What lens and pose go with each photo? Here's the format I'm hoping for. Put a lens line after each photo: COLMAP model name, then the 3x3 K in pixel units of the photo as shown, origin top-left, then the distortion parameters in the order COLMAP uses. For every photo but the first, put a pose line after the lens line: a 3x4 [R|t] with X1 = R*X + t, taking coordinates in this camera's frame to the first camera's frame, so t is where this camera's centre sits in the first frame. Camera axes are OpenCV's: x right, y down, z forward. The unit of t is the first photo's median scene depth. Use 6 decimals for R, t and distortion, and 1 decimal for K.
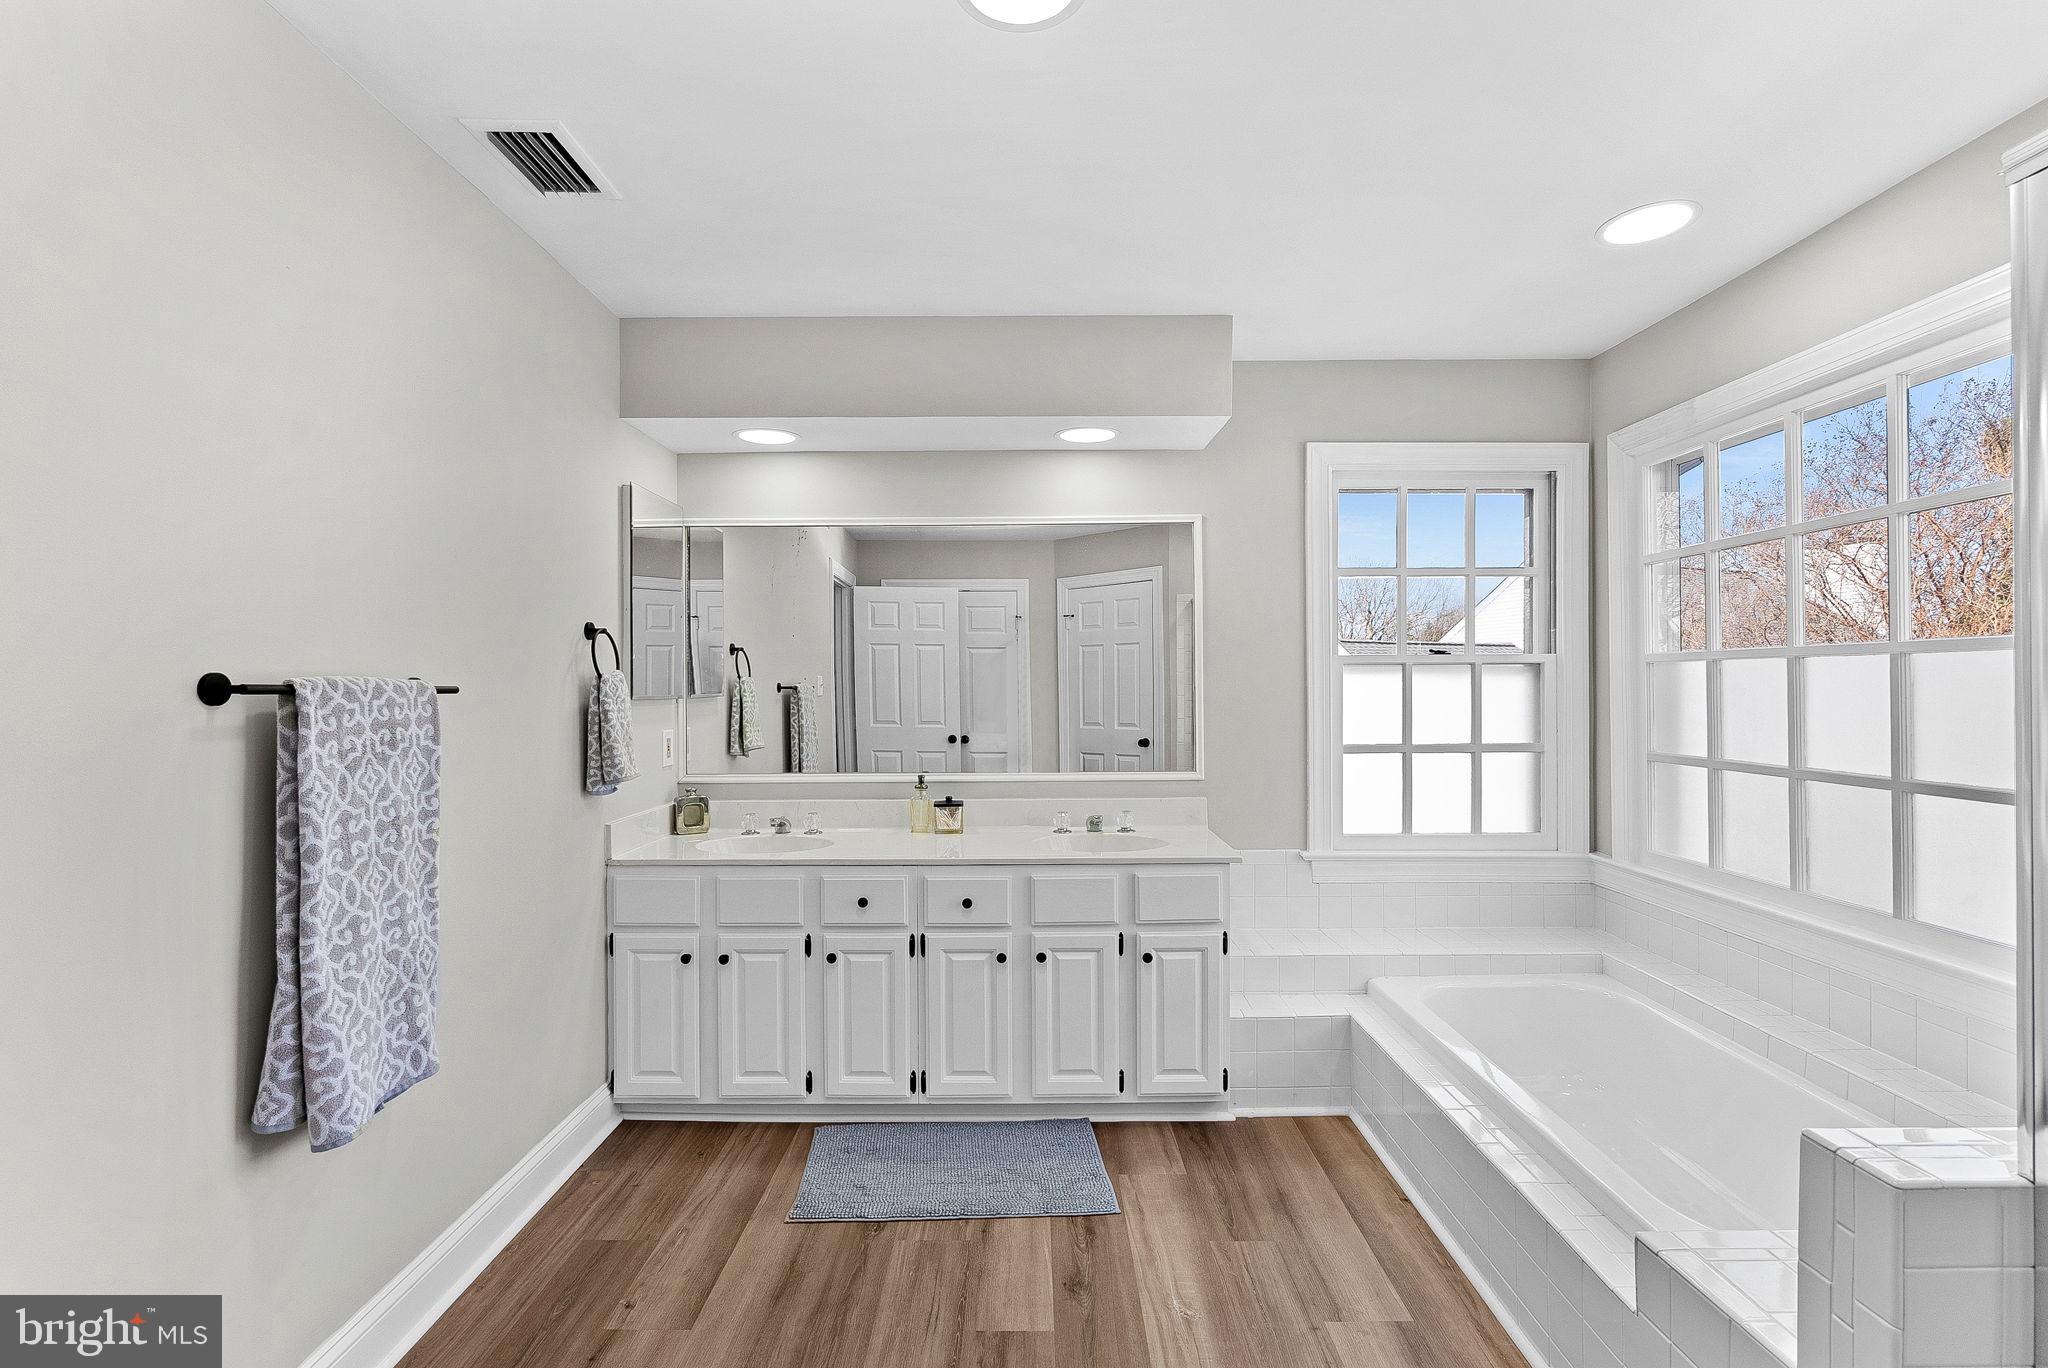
lens RADIAL K [[932.2, 0, 1025.6], [0, 932.2, 692.2], [0, 0, 1]] dist [-0.008653, 0.001254]
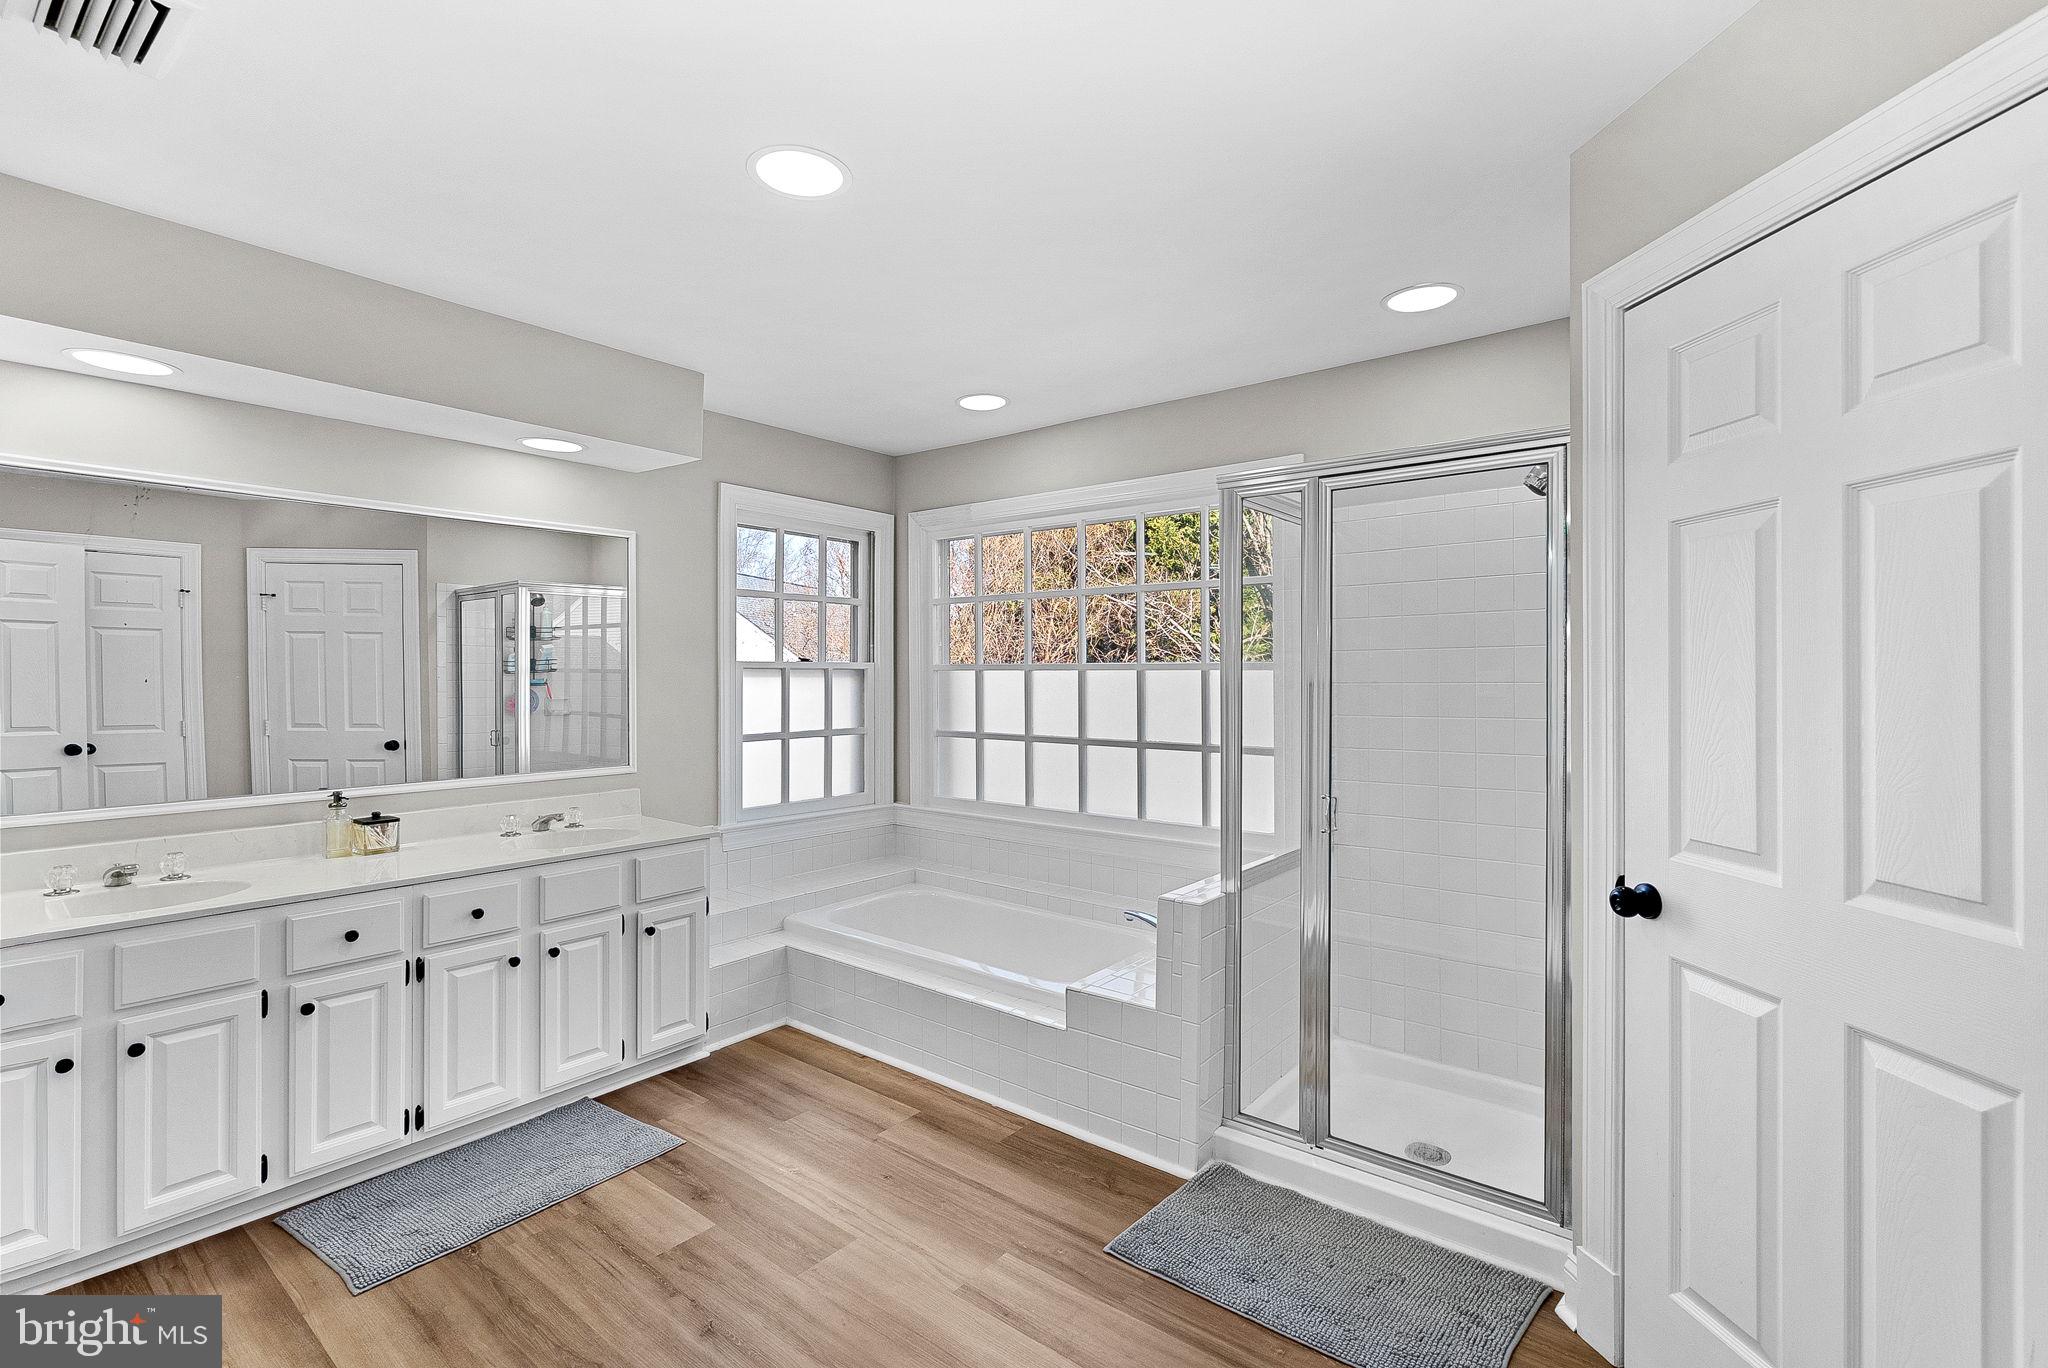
lens RADIAL K [[932.2, 0, 1019.6], [0, 932.2, 683.0], [0, 0, 1]] dist [-0.008653, 0.001254]
pose [[0.616562, -0.001403, 0.787305, -0.464853], [0.001821, 0.999998, 0.000357, -0.012995], [-0.787304, 0.001214, 0.616564, -0.040672]]
